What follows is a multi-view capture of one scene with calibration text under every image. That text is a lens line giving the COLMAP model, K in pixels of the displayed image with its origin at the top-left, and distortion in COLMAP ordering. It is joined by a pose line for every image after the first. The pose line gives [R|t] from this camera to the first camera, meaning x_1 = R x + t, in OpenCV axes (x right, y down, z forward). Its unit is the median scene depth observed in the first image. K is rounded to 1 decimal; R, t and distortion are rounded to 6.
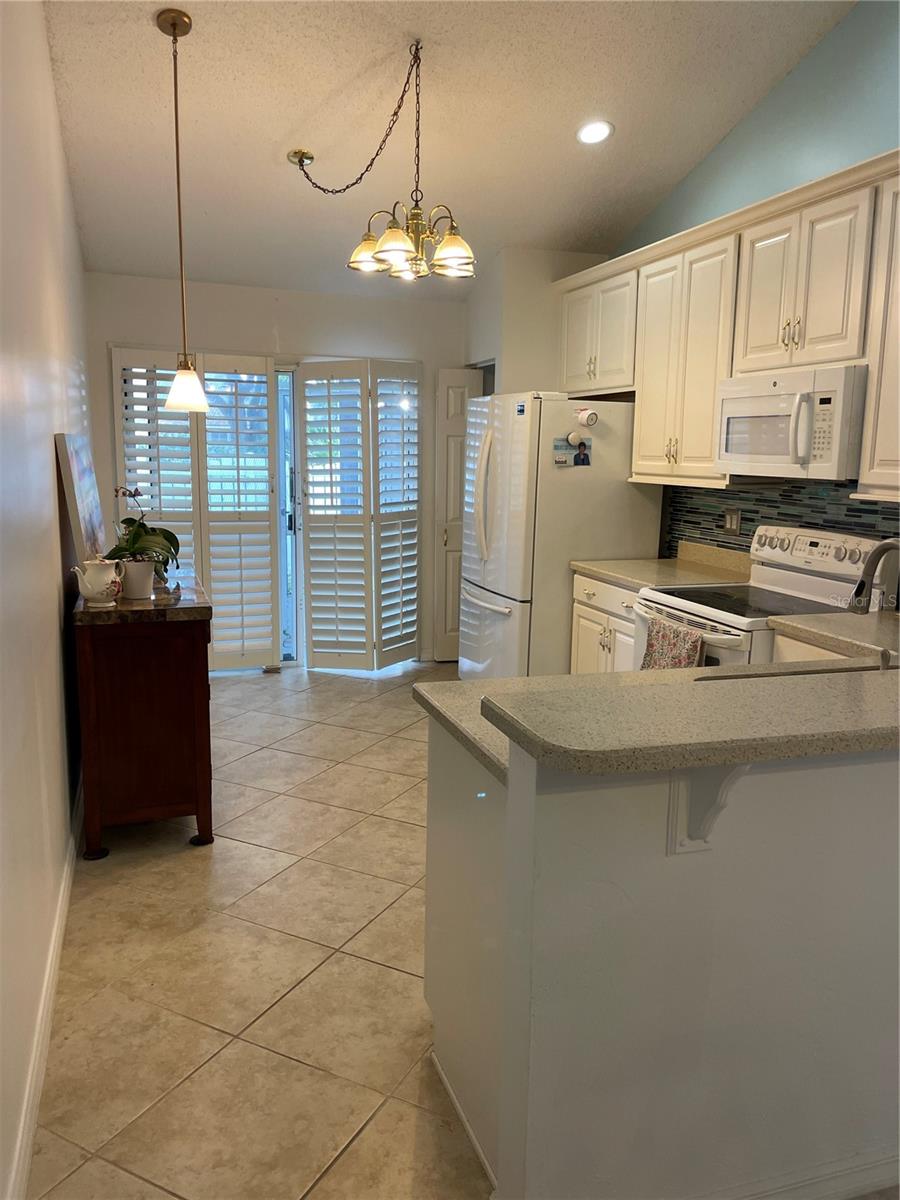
lens RADIAL K [[922.2, 0, 457.5], [0, 922.2, 596.8], [0, 0, 1]] dist [0.082590, -0.104033]
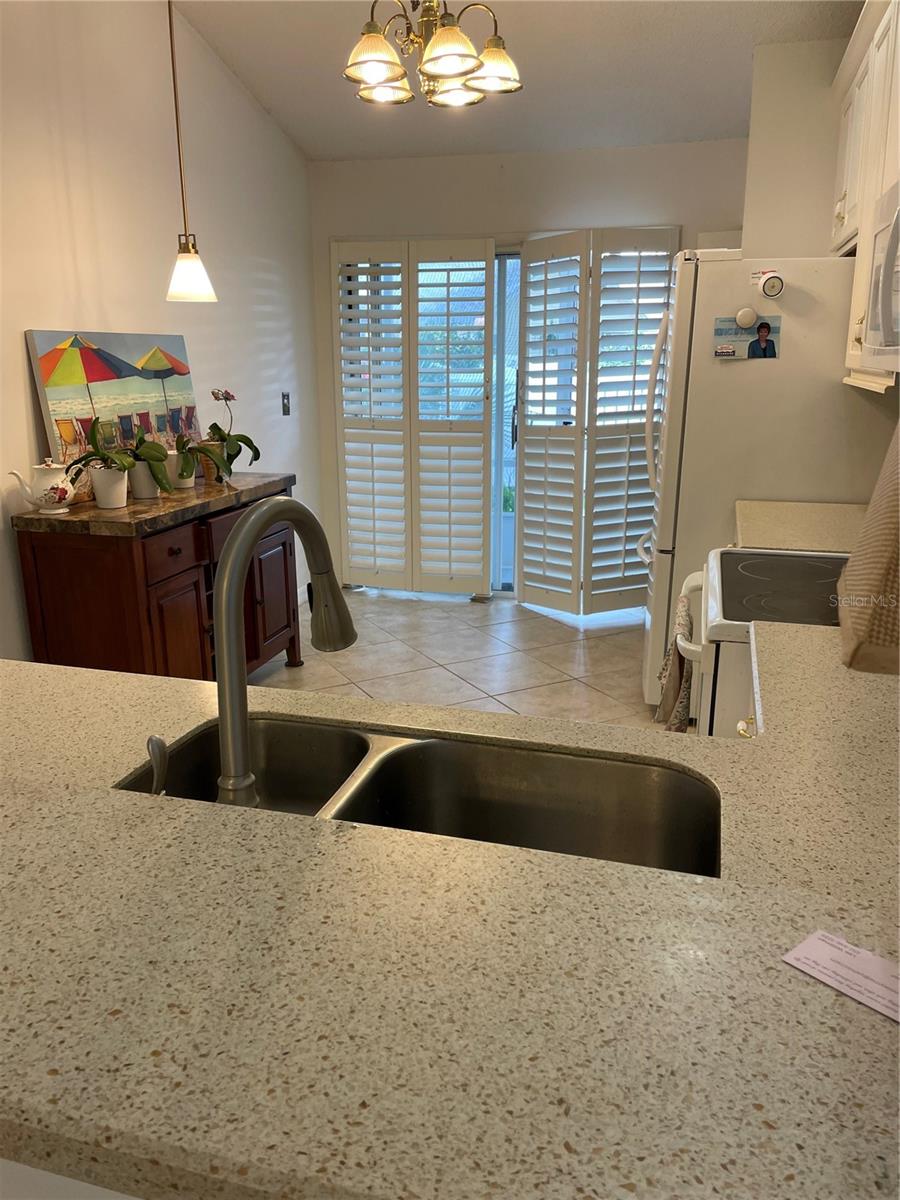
lens RADIAL K [[922.2, 0, 444.1], [0, 922.2, 604.7], [0, 0, 1]] dist [0.082590, -0.104033]
pose [[0.820291, 0.131531, -0.556617, 0.345522], [-0.074069, 0.989432, 0.124650, -0.031952], [0.567130, -0.061022, 0.821365, 0.298430]]
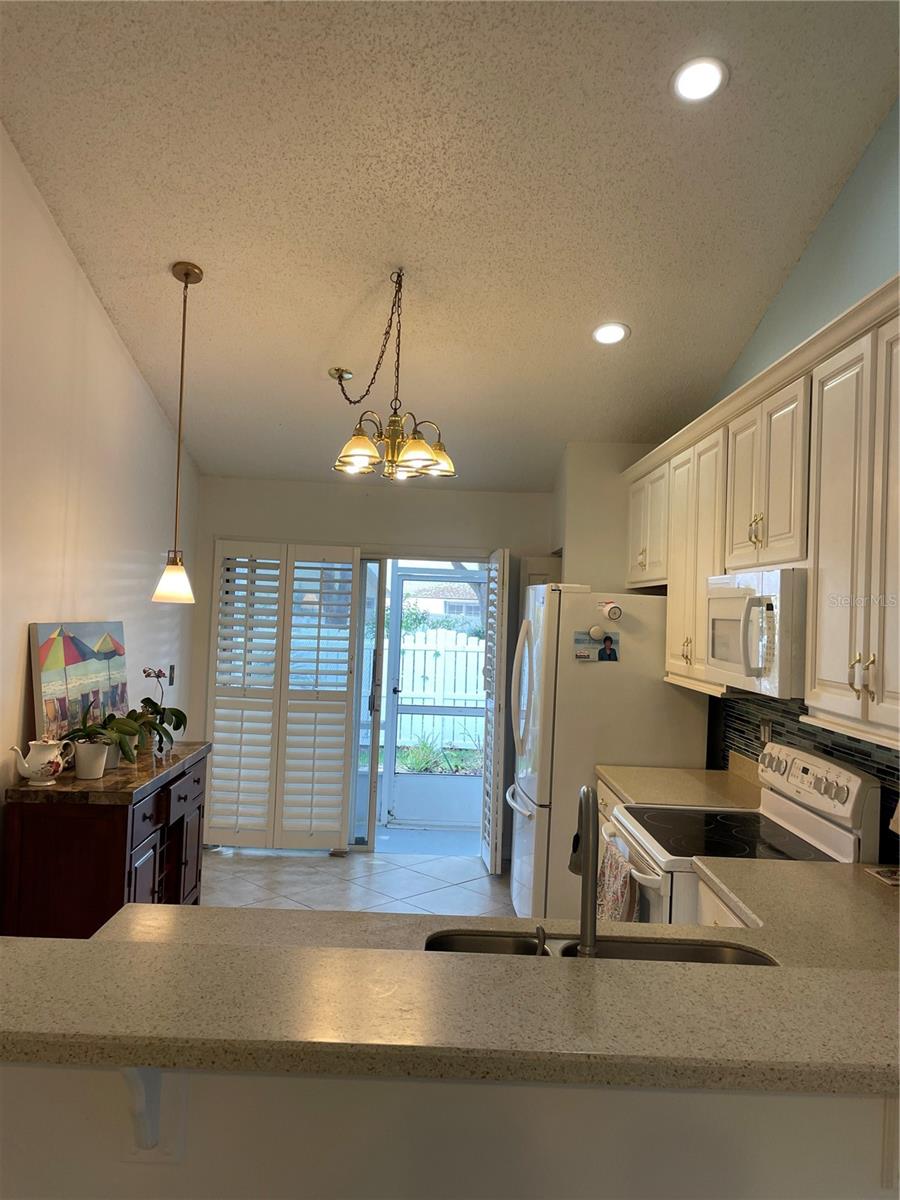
lens RADIAL K [[922.2, 0, 452.4], [0, 922.2, 589.9], [0, 0, 1]] dist [0.082590, -0.104033]
pose [[0.953626, 0.013558, -0.300688, 0.263229], [-0.070641, 0.981164, -0.179798, -0.033978], [0.292586, 0.192701, 0.936621, 0.068186]]
